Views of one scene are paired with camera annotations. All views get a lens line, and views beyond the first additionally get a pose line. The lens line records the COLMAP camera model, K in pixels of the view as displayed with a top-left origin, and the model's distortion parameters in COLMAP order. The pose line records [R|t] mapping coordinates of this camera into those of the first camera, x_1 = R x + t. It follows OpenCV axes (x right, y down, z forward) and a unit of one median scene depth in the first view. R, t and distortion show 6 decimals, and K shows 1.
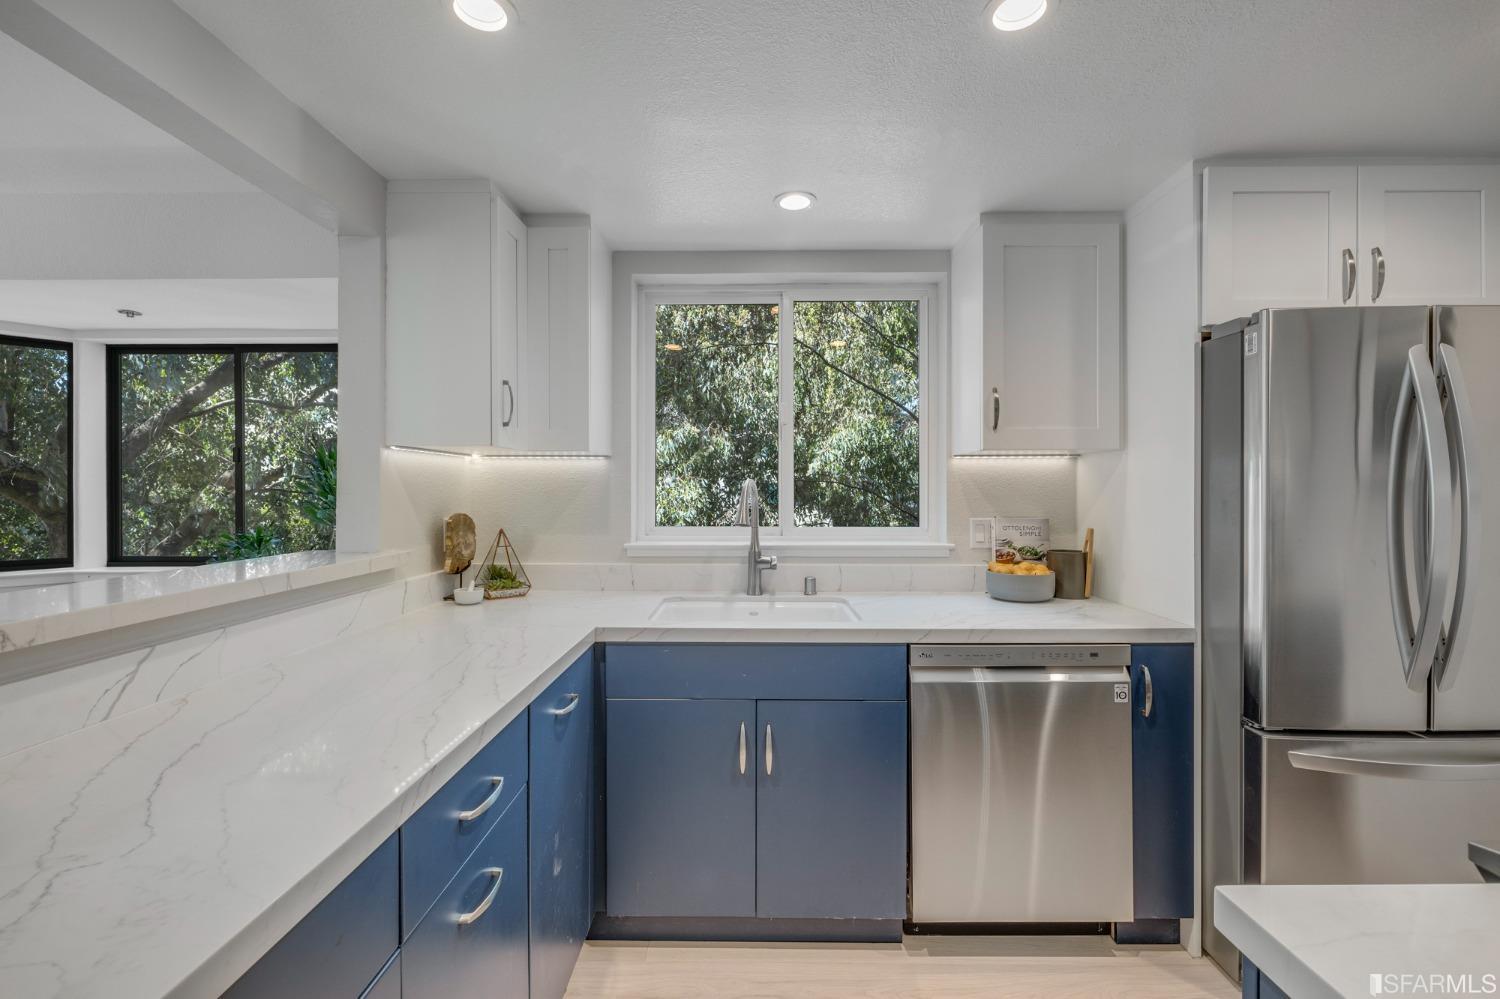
lens RADIAL K [[636.2, 0, 740.8], [0, 636.2, 492.3], [0, 0, 1]] dist [-0.003124, -0.000169]
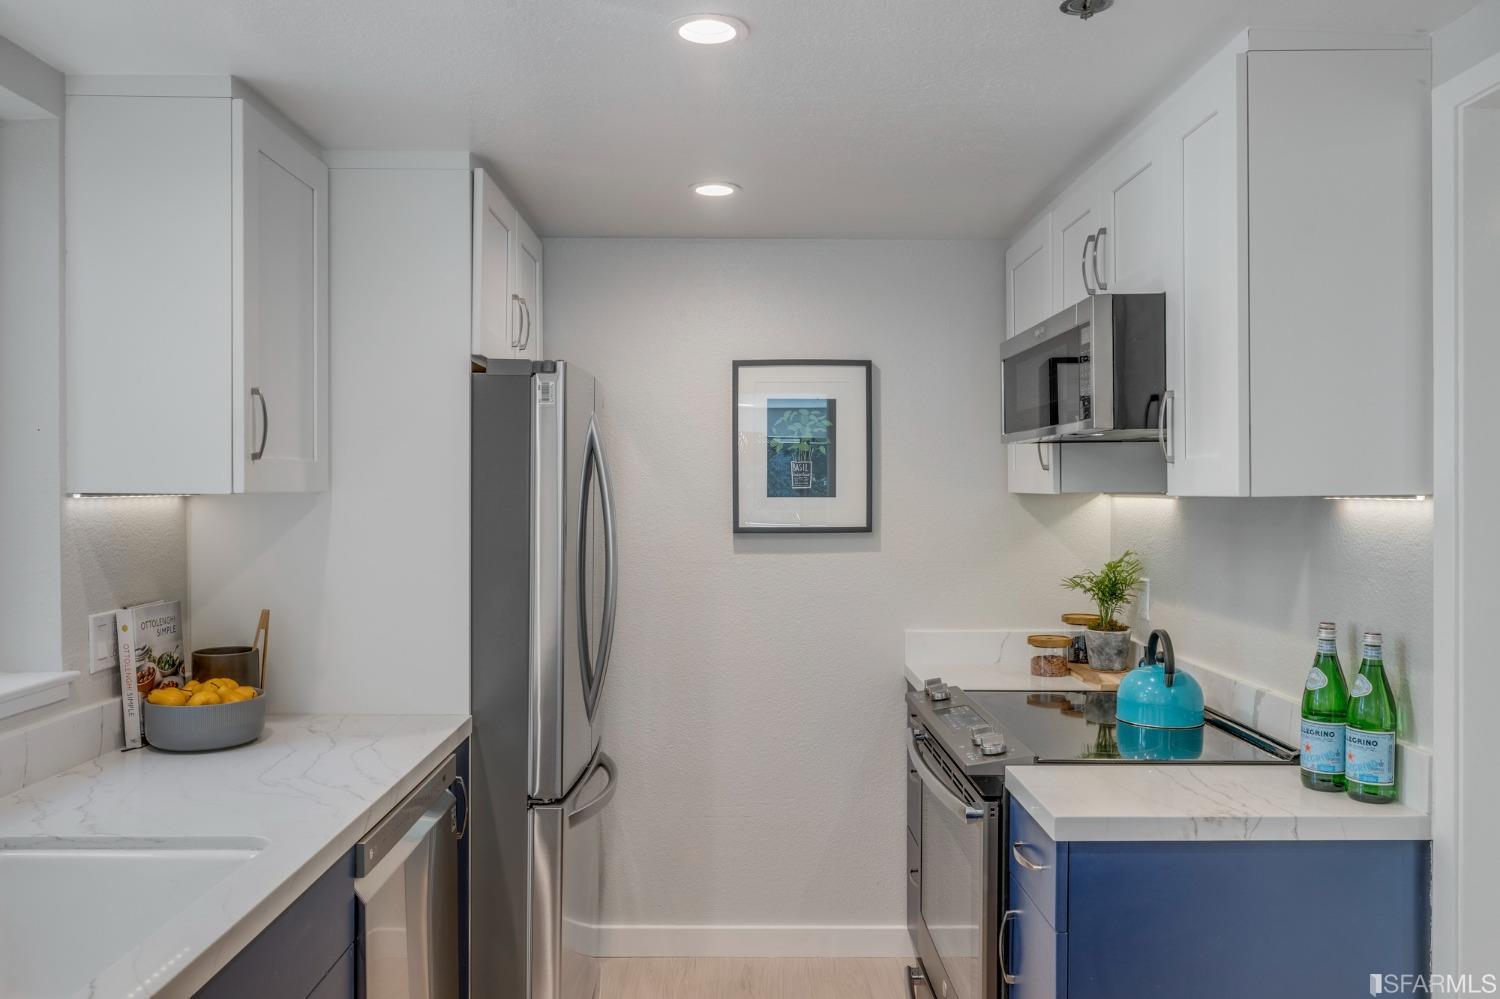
lens RADIAL K [[1144.8, 0, 762.9], [0, 1144.8, 507.0], [0, 0, 1]] dist [-0.009765, 0.014708]
pose [[-0.042985, -0.017539, 0.998922, -0.658463], [-0.001219, 0.999846, 0.017502, -0.071796], [-0.999075, -0.000466, -0.043000, 0.562234]]
